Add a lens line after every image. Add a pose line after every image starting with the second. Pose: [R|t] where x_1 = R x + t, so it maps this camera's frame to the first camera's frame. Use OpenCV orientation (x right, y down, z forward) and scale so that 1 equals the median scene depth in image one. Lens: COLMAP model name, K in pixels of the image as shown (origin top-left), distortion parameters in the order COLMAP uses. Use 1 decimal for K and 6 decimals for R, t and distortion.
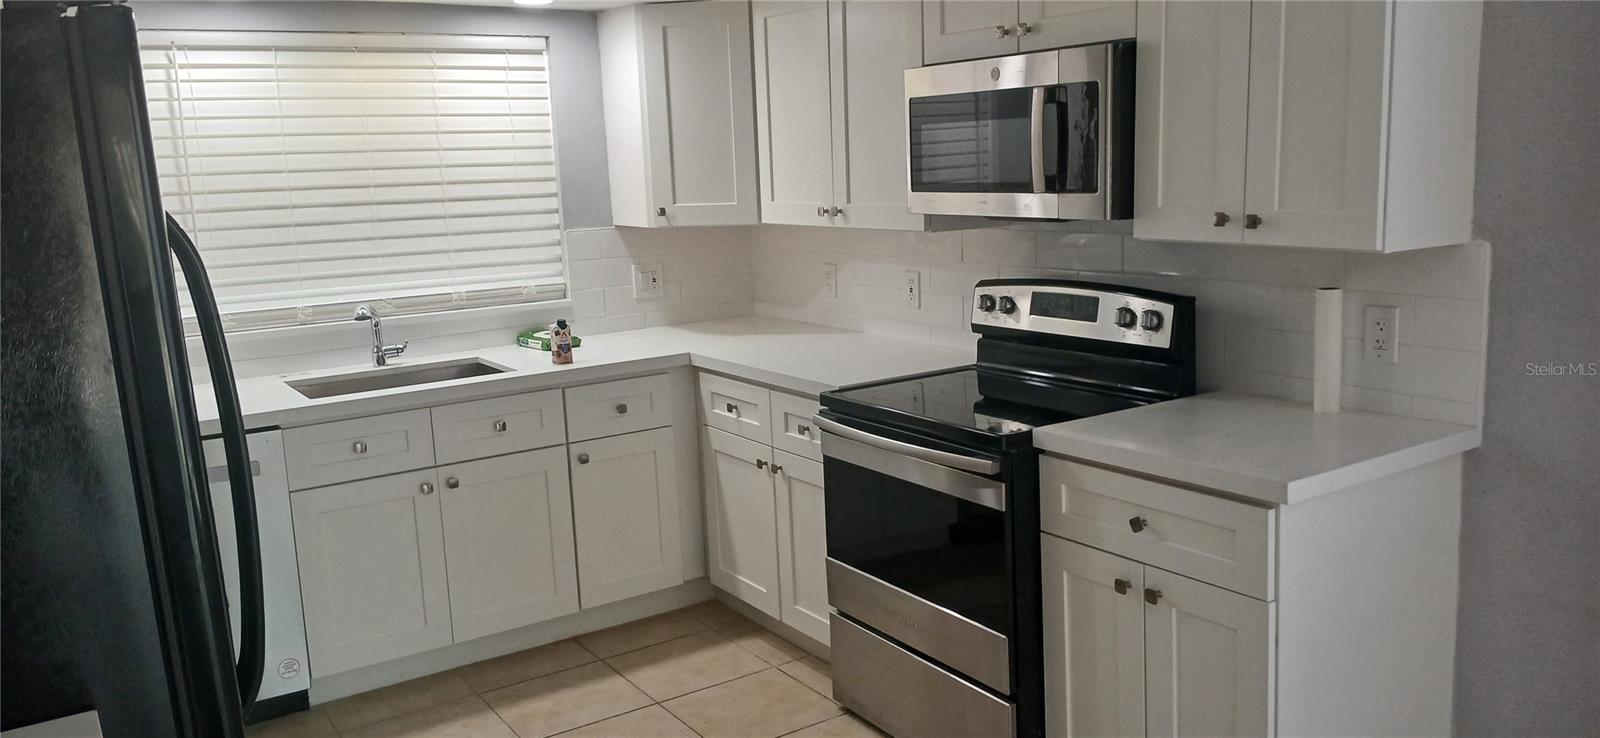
lens RADIAL K [[1217.0, 0, 800.0], [0, 1217.0, 369.0], [0, 0, 1]] dist [0.102276, -0.176891]
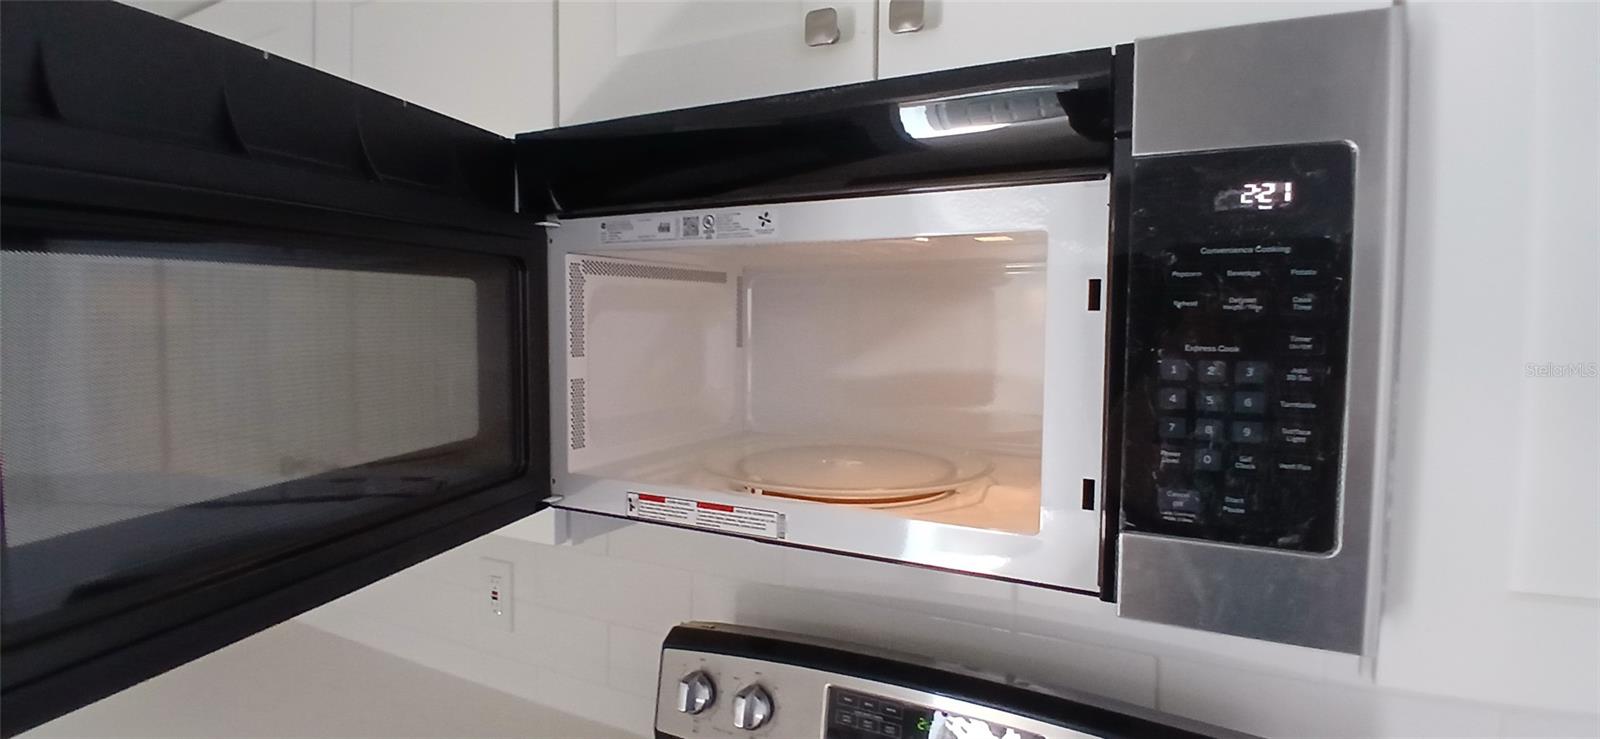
lens RADIAL K [[811.0, 0, 800.0], [0, 811.0, 369.5], [0, 0, 1]] dist [-0.024105, -0.000212]
pose [[0.875784, 0.014072, 0.482498, 0.044765], [0.045797, 0.992644, -0.112076, -0.142921], [-0.480526, 0.120251, 0.868697, 0.754509]]
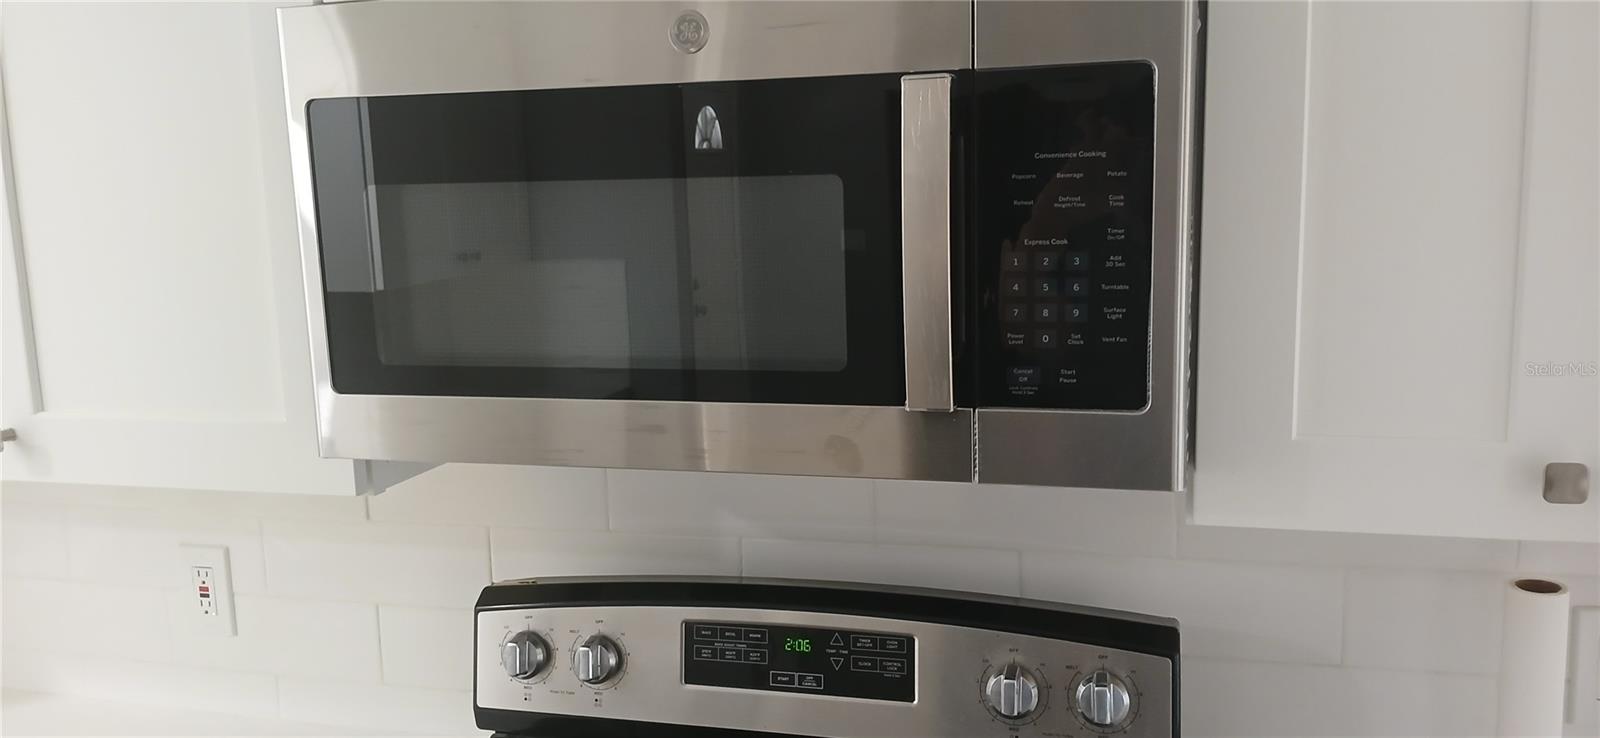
lens RADIAL K [[1217.0, 0, 800.0], [0, 1217.0, 369.0], [0, 0, 1]] dist [0.102276, -0.176891]
pose [[0.741674, -0.084971, 0.665357, -0.032861], [0.116868, 0.993141, -0.003441, -0.138218], [-0.660501, 0.080312, 0.746517, 0.687675]]
